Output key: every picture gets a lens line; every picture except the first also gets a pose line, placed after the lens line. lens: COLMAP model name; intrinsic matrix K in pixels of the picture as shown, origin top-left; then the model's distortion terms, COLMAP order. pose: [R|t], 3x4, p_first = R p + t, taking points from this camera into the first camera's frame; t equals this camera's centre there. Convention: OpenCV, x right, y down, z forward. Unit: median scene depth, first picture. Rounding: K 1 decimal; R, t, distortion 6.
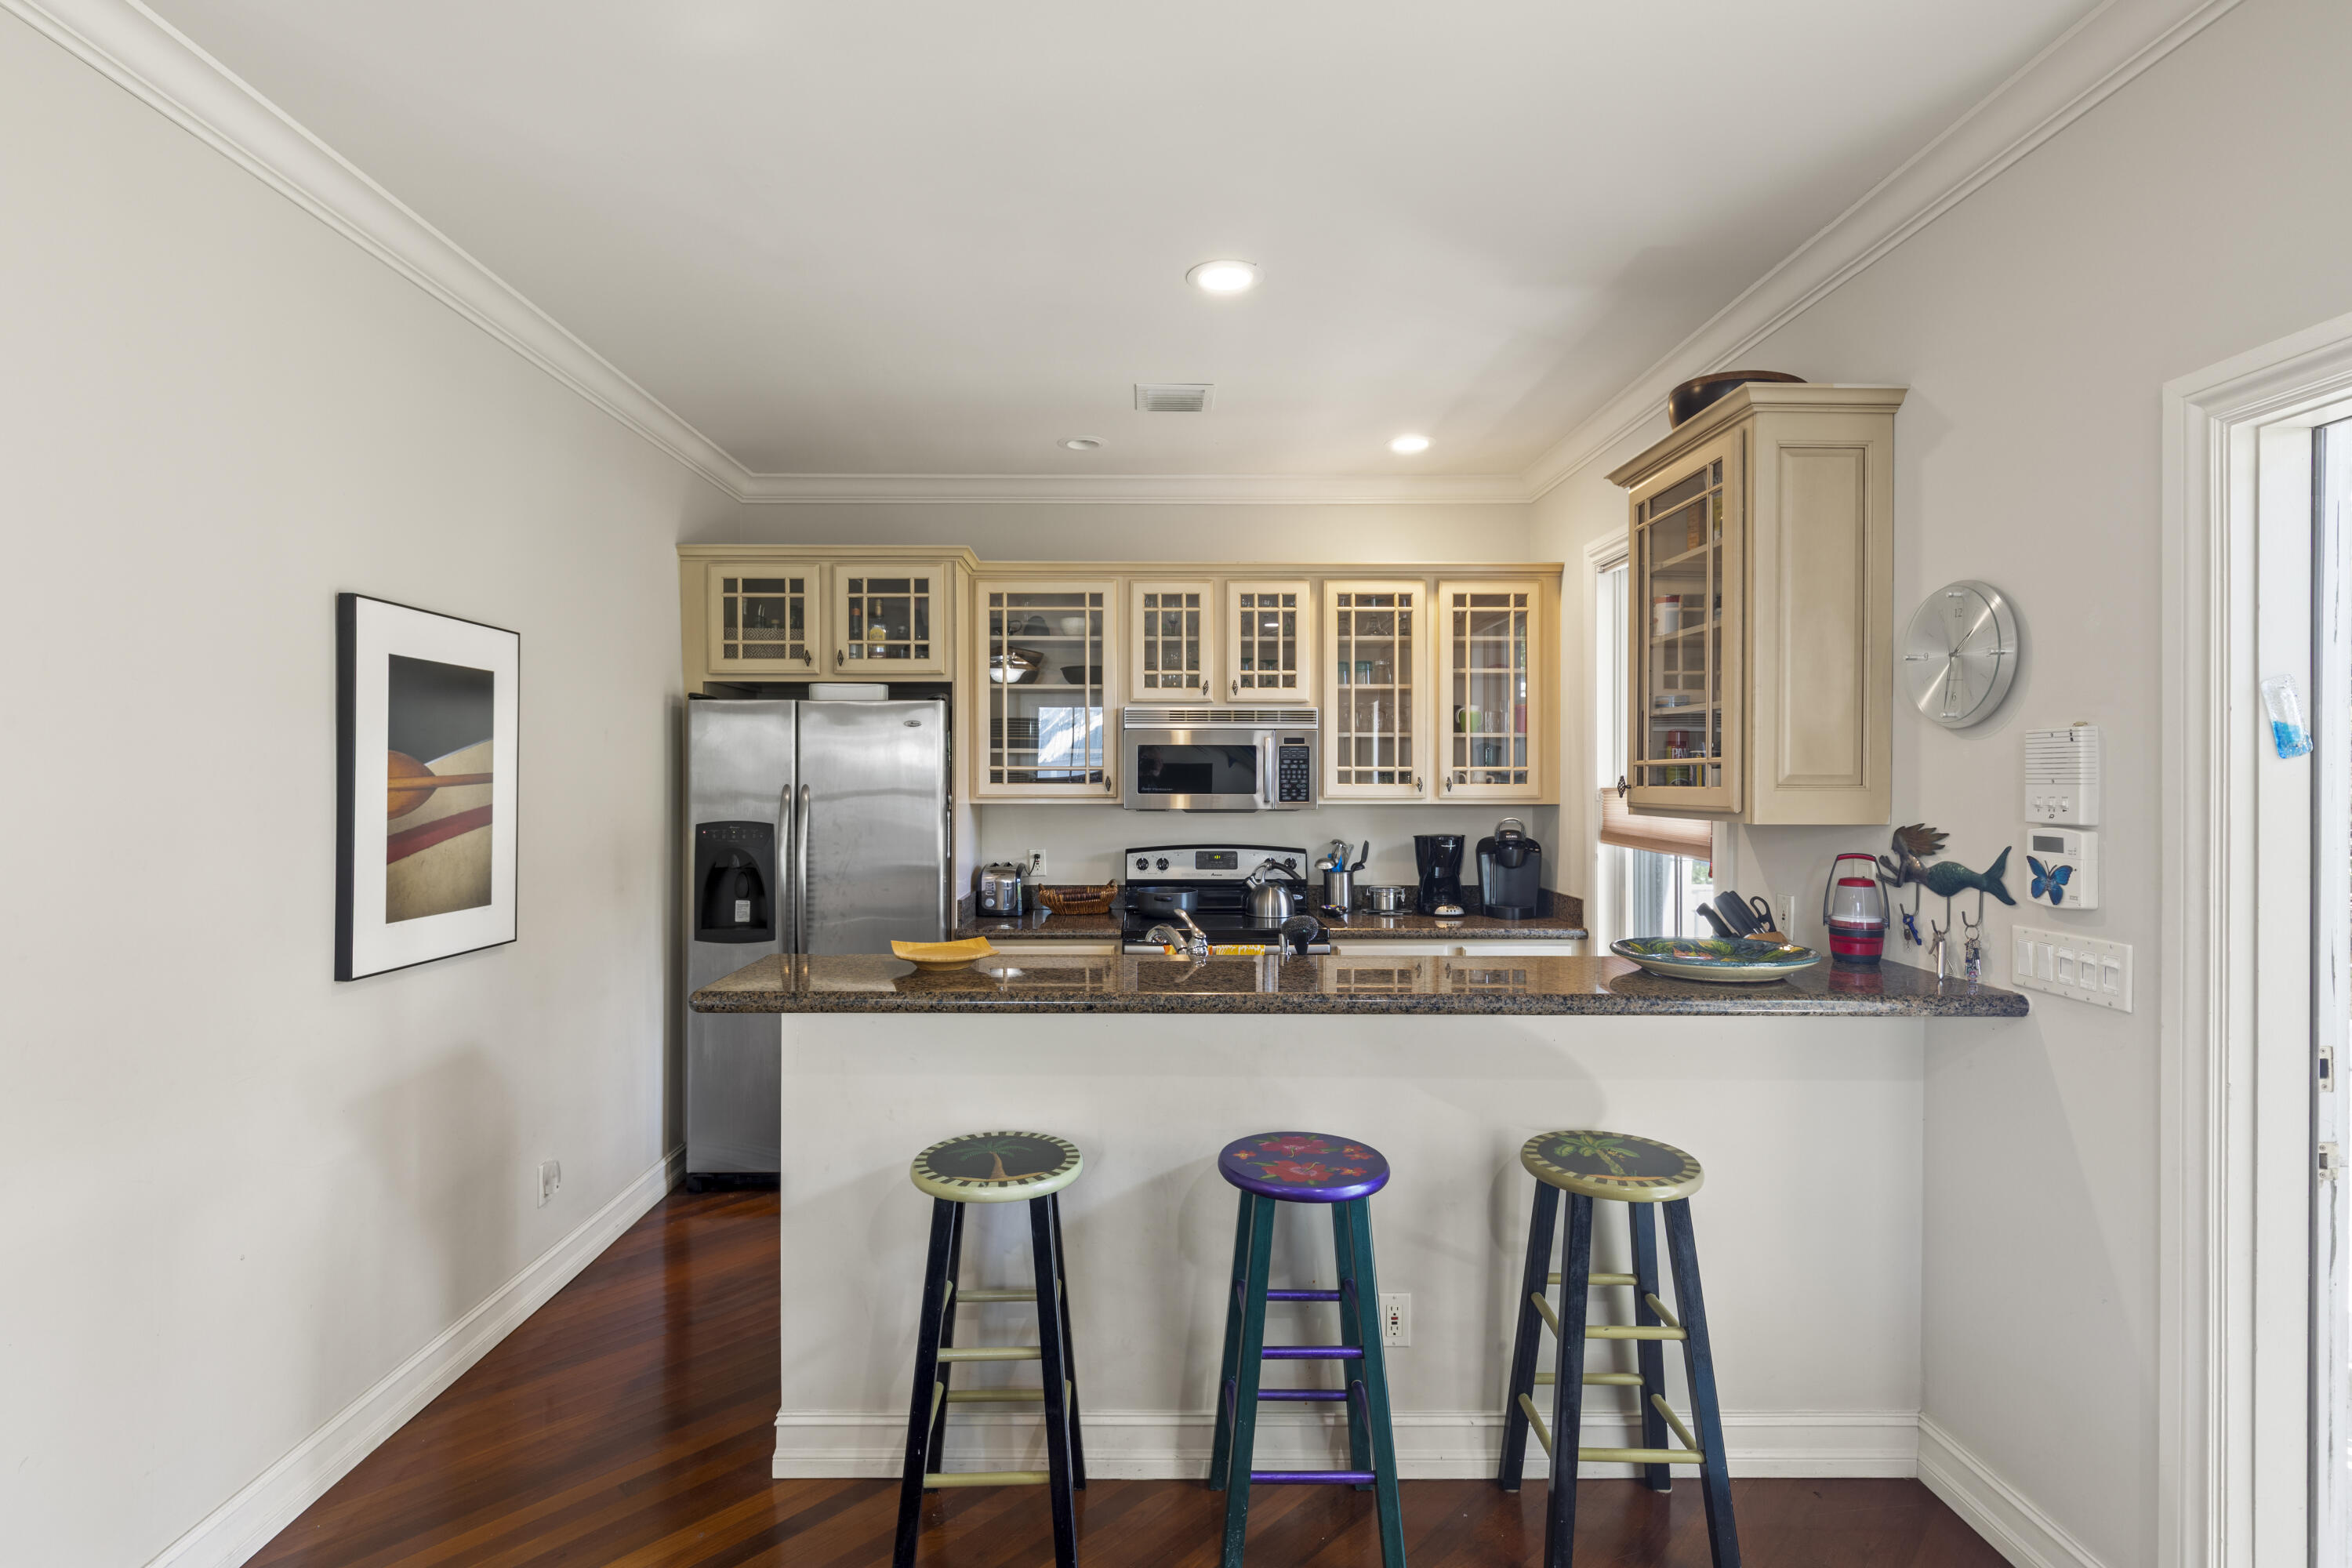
lens RADIAL K [[1113.8, 0, 1172.4], [0, 1113.8, 784.7], [0, 0, 1]] dist [-0.004355, 0.000195]
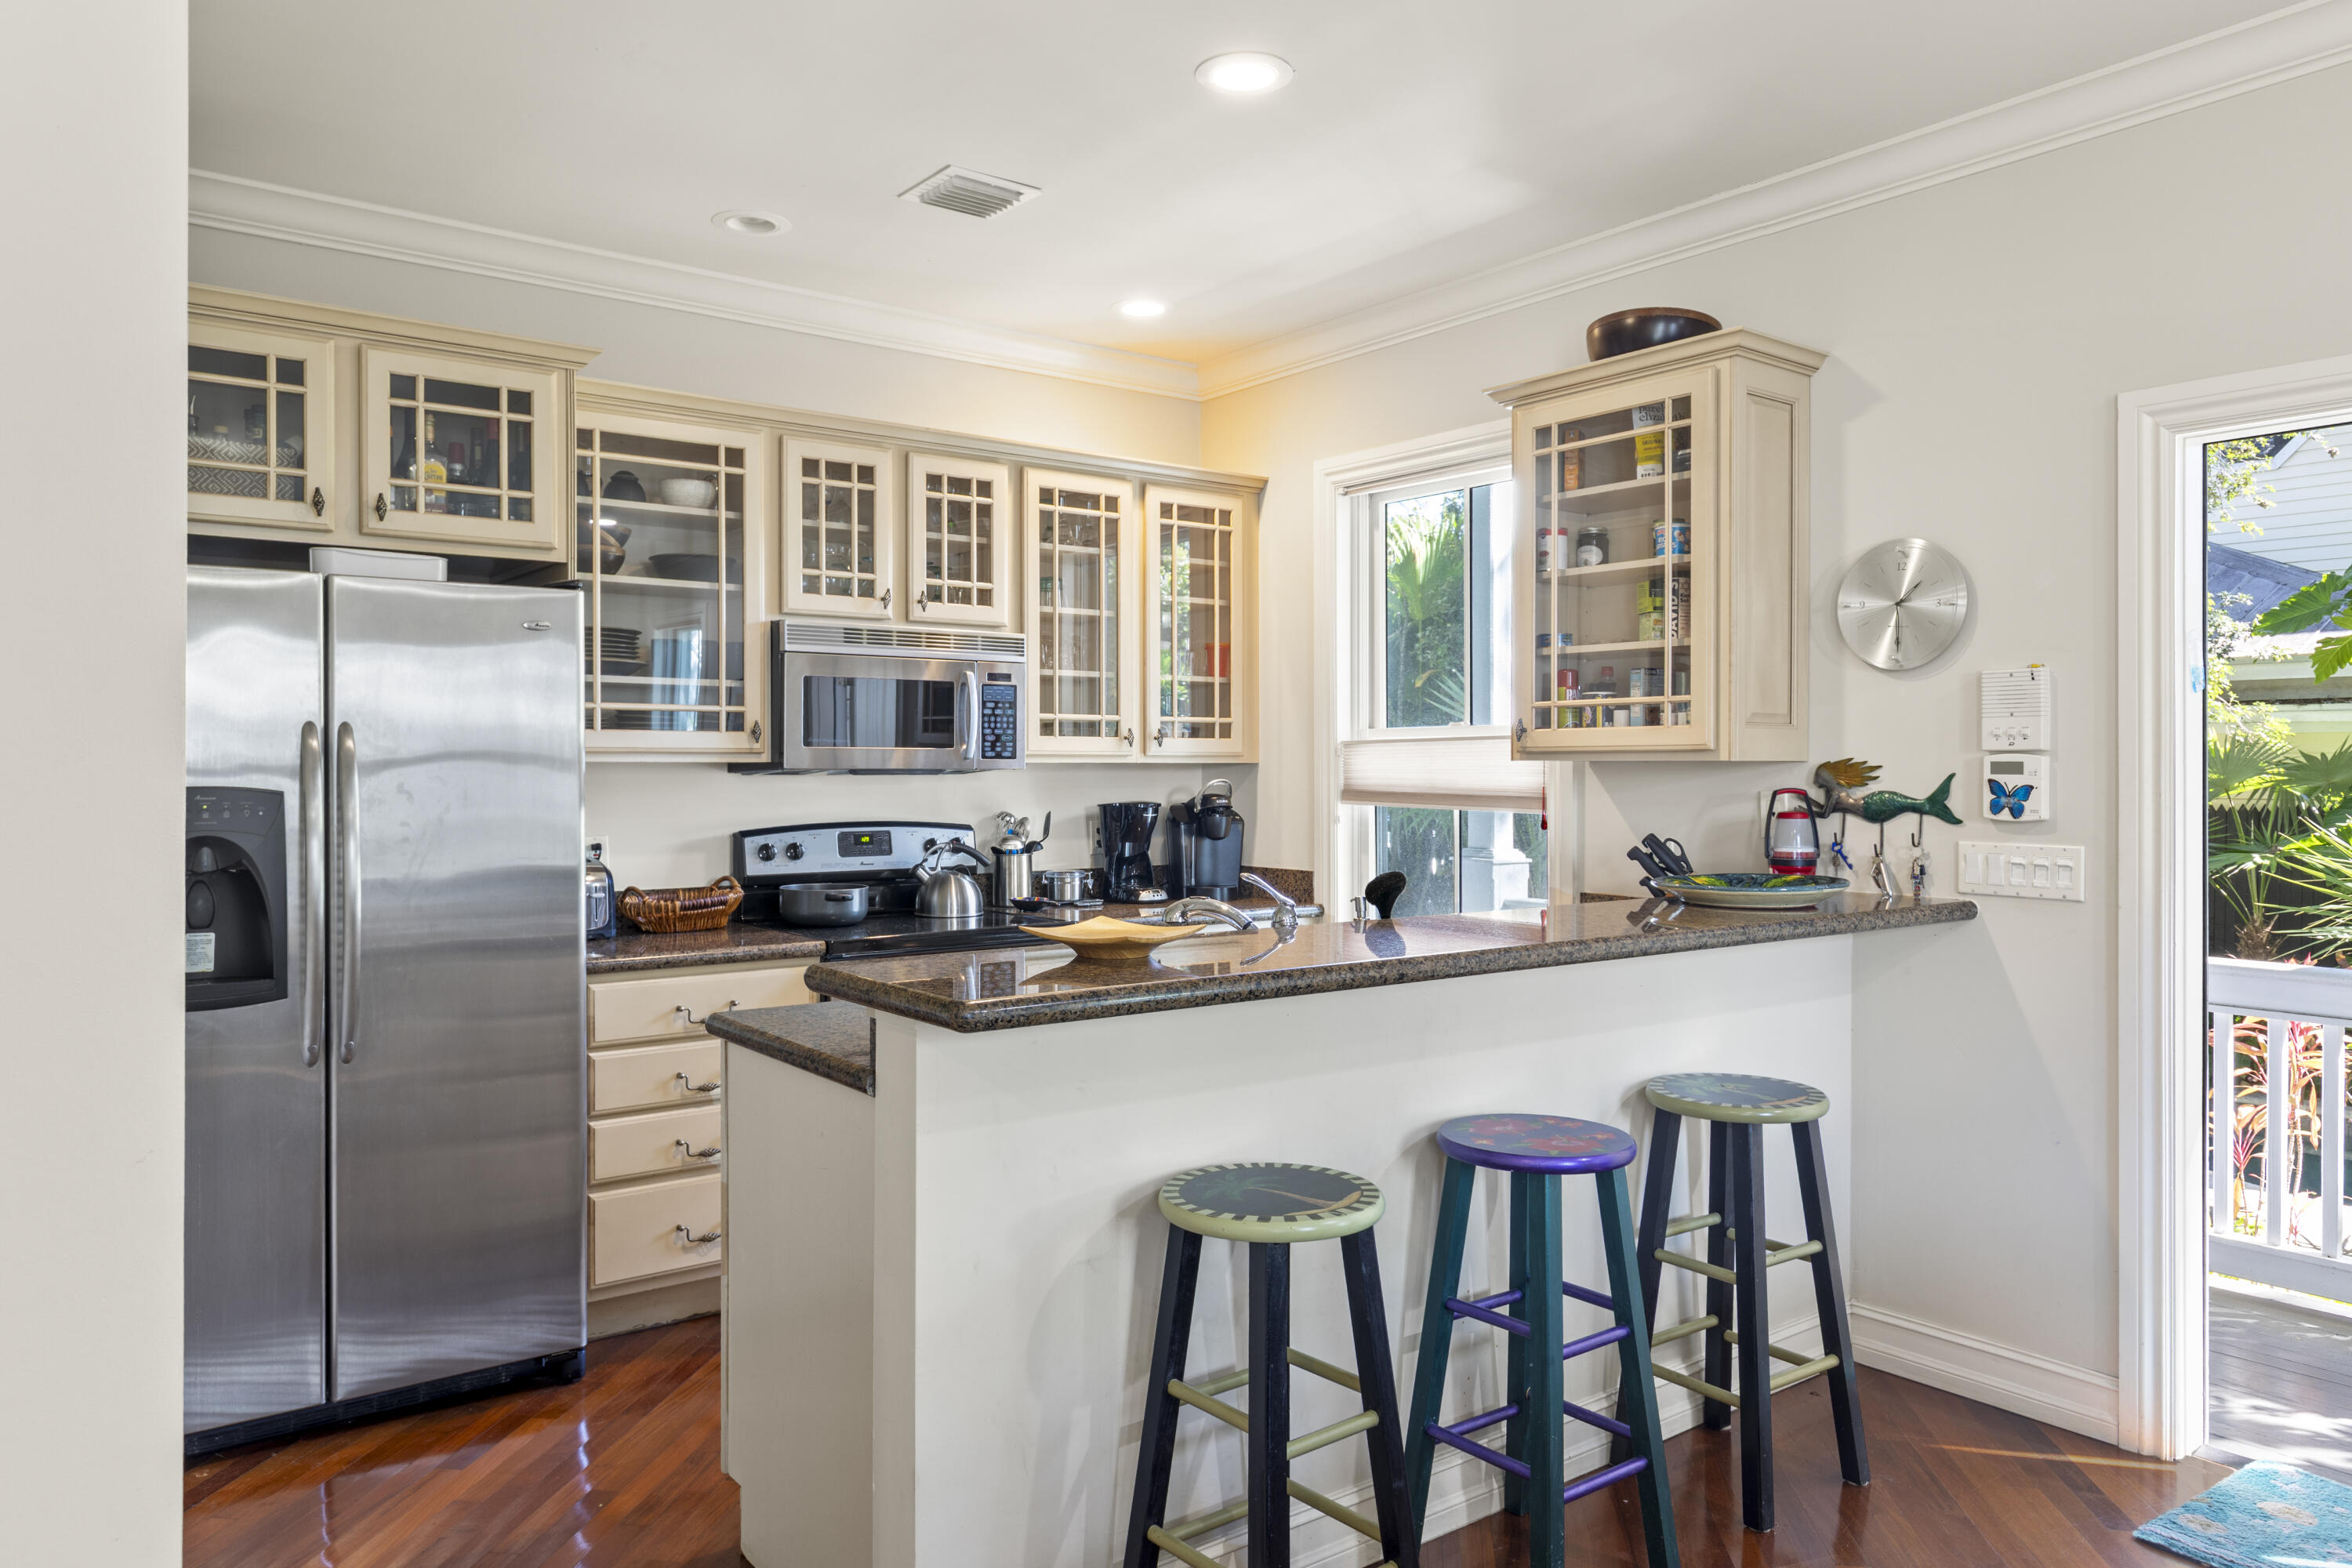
lens RADIAL K [[1544.9, 0, 1176.8], [0, 1544.9, 767.5], [0, 0, 1]] dist [0.006446, 0.000291]
pose [[0.805362, -0.002135, 0.592780, -0.408811], [0.004911, 0.999983, -0.003071, 0.024876], [-0.592763, 0.005384, 0.805359, 0.093745]]
